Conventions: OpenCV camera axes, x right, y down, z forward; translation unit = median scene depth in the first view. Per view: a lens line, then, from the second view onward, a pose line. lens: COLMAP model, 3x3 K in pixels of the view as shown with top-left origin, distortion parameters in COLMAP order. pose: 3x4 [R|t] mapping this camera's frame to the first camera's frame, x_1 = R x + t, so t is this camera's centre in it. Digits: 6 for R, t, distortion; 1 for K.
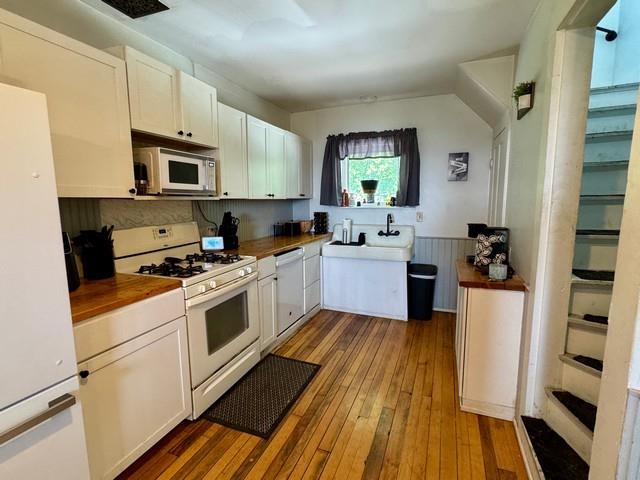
lens RADIAL K [[313.6, 0, 318.9], [0, 313.6, 242.1], [0, 0, 1]] dist [-0.004915, -0.002124]
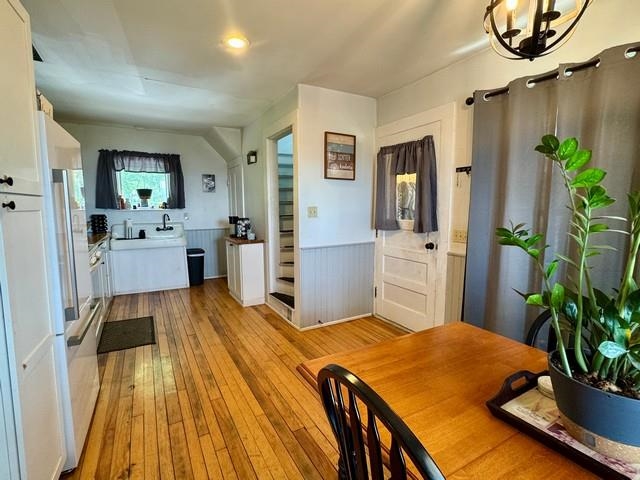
lens RADIAL K [[313.6, 0, 322.9], [0, 313.6, 238.6], [0, 0, 1]] dist [-0.004915, -0.002124]
pose [[0.620581, -0.074397, 0.780605, -0.433676], [0.103764, 0.994526, 0.012292, 0.071659], [-0.777246, 0.073370, 0.624904, -0.389331]]
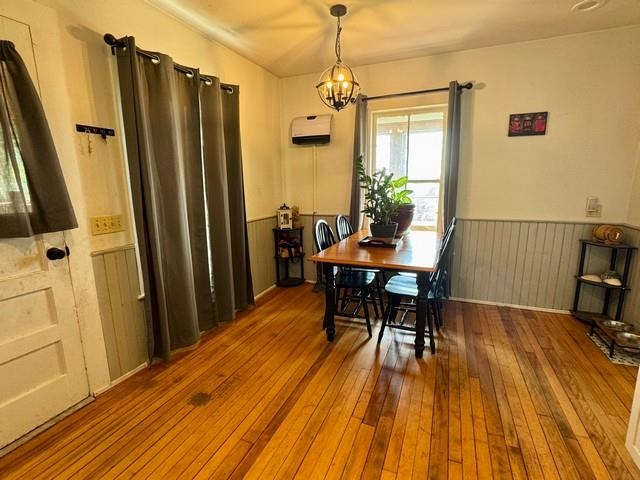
lens RADIAL K [[313.6, 0, 321.2], [0, 313.6, 240.6], [0, 0, 1]] dist [-0.004915, -0.002124]
pose [[-0.999794, 0.017058, 0.010991, -0.024825], [0.019655, 0.948690, 0.315595, -0.027589], [-0.005044, 0.315746, -0.948830, 0.336389]]
